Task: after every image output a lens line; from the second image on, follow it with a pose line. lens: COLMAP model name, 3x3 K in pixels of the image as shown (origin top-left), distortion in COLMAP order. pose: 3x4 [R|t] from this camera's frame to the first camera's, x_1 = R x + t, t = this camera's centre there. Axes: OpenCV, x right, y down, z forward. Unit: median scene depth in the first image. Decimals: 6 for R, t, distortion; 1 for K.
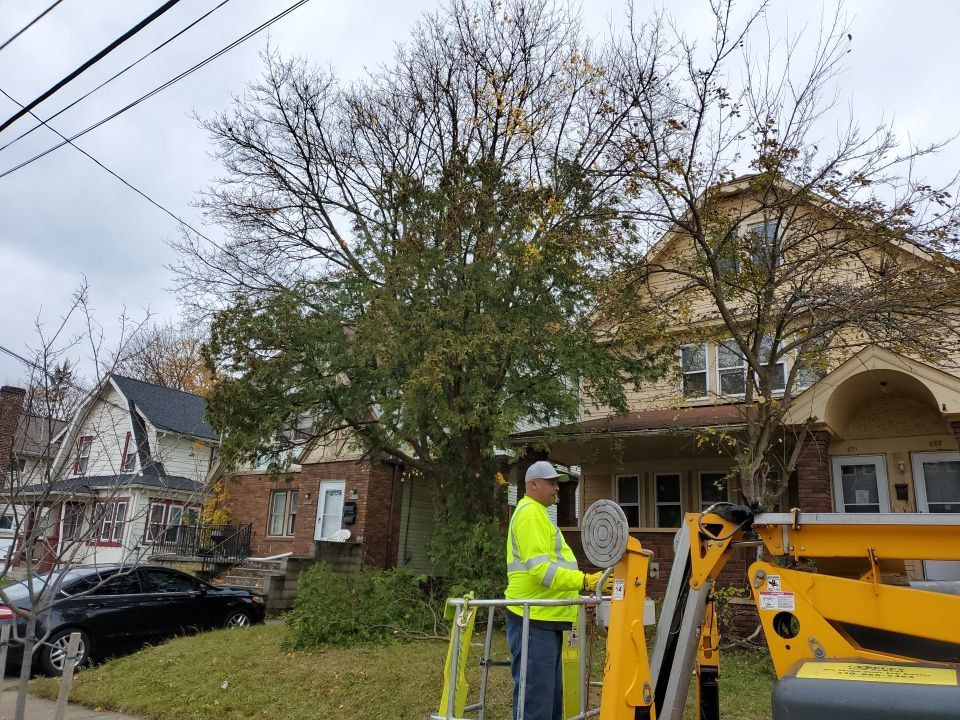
lens RADIAL K [[743.2, 0, 493.7], [0, 743.2, 361.3], [0, 0, 1]] dist [0.072760, -0.055819]
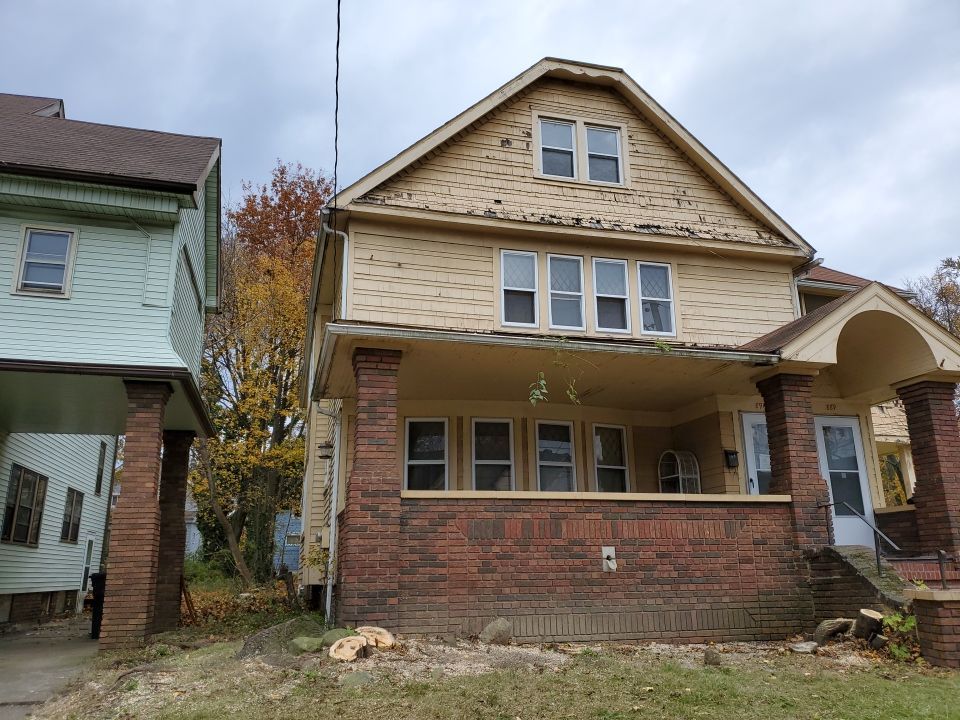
lens RADIAL K [[737.7, 0, 480.9], [0, 737.7, 369.3], [0, 0, 1]] dist [0.070308, -0.108951]
pose [[0.658774, 0.147777, 0.737685, -1.186018], [-0.165265, 0.984994, -0.049734, 0.568708], [-0.733965, -0.089150, 0.673311, 2.242742]]
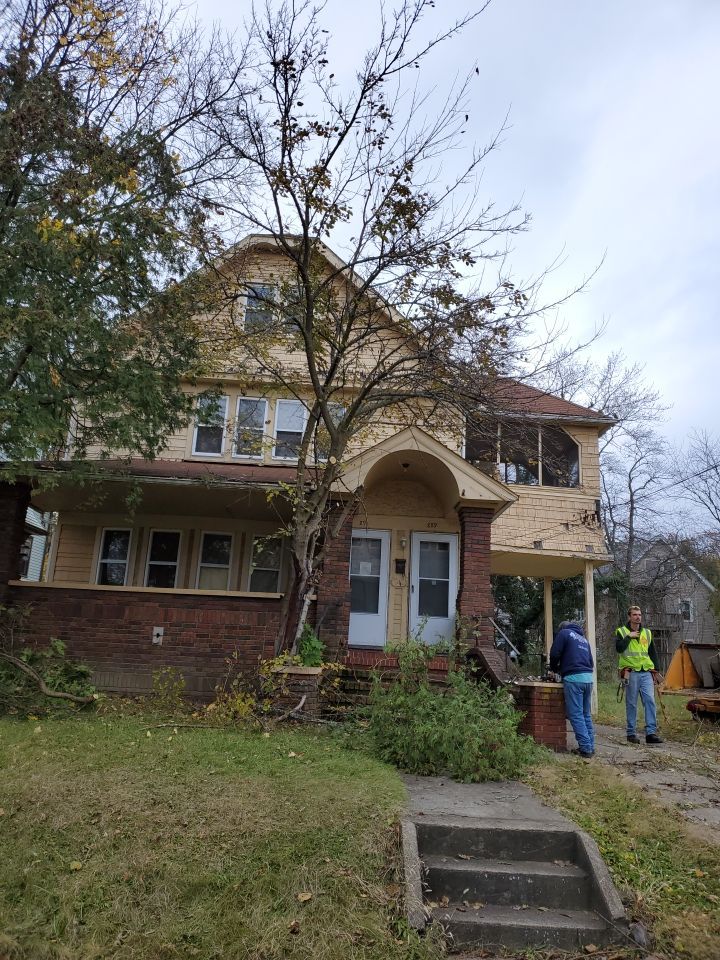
lens RADIAL K [[737.7, 0, 364.1], [0, 737.7, 479.7], [0, 0, 1]] dist [0.070308, -0.108951]
pose [[0.812896, 0.141431, 0.564976, -0.360187], [-0.177072, 0.984162, 0.008408, 0.164350], [-0.554839, -0.106876, 0.825065, 0.557286]]
